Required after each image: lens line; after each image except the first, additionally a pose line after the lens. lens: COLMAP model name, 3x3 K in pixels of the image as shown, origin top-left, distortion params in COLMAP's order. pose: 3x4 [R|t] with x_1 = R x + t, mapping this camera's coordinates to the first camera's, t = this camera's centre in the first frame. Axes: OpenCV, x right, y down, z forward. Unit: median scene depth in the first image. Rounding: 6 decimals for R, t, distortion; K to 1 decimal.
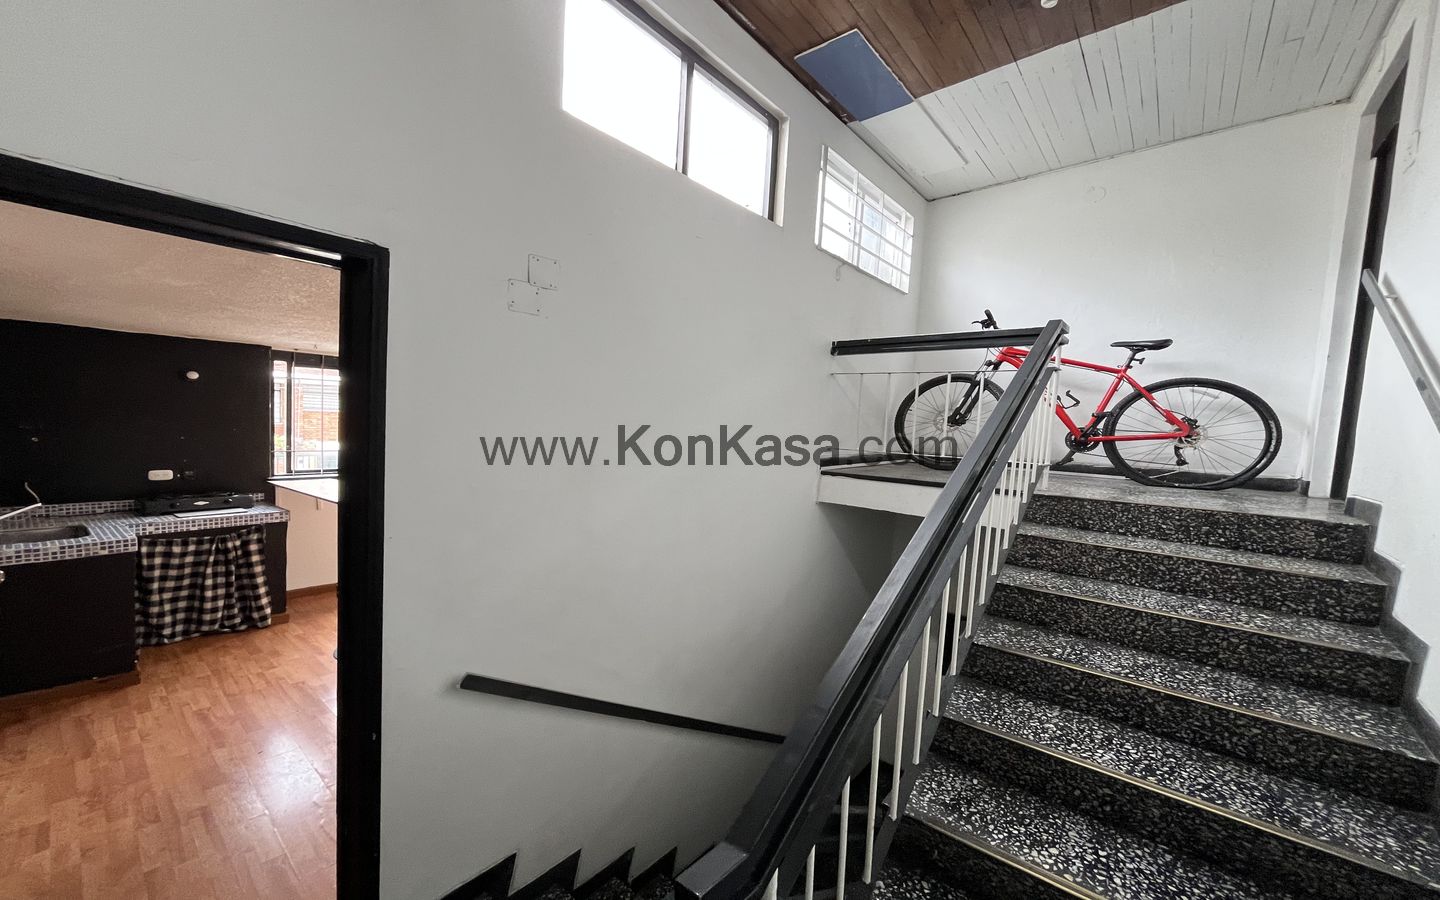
lens RADIAL K [[551.0, 0, 717.6], [0, 551.0, 452.4], [0, 0, 1]] dist [-0.003199, 0.000665]
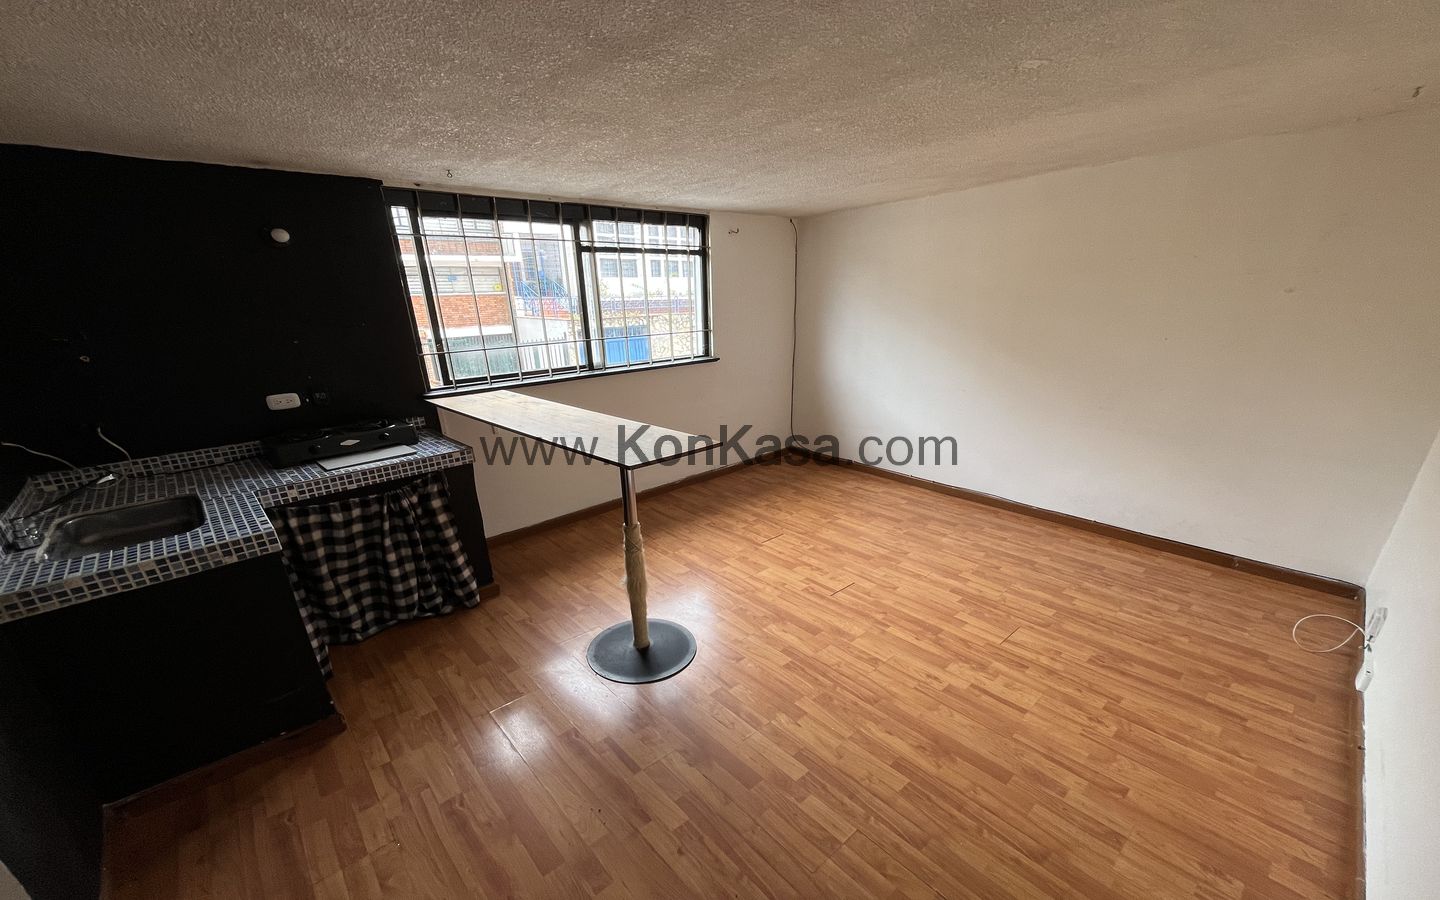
lens RADIAL K [[551.0, 0, 751.2], [0, 551.0, 500.1], [0, 0, 1]] dist [-0.003199, 0.000665]
pose [[0.993140, -0.011521, -0.116358, -0.390361], [0.046822, 0.951050, 0.305469, -0.024145], [0.107143, -0.308821, 0.945066, 0.411668]]
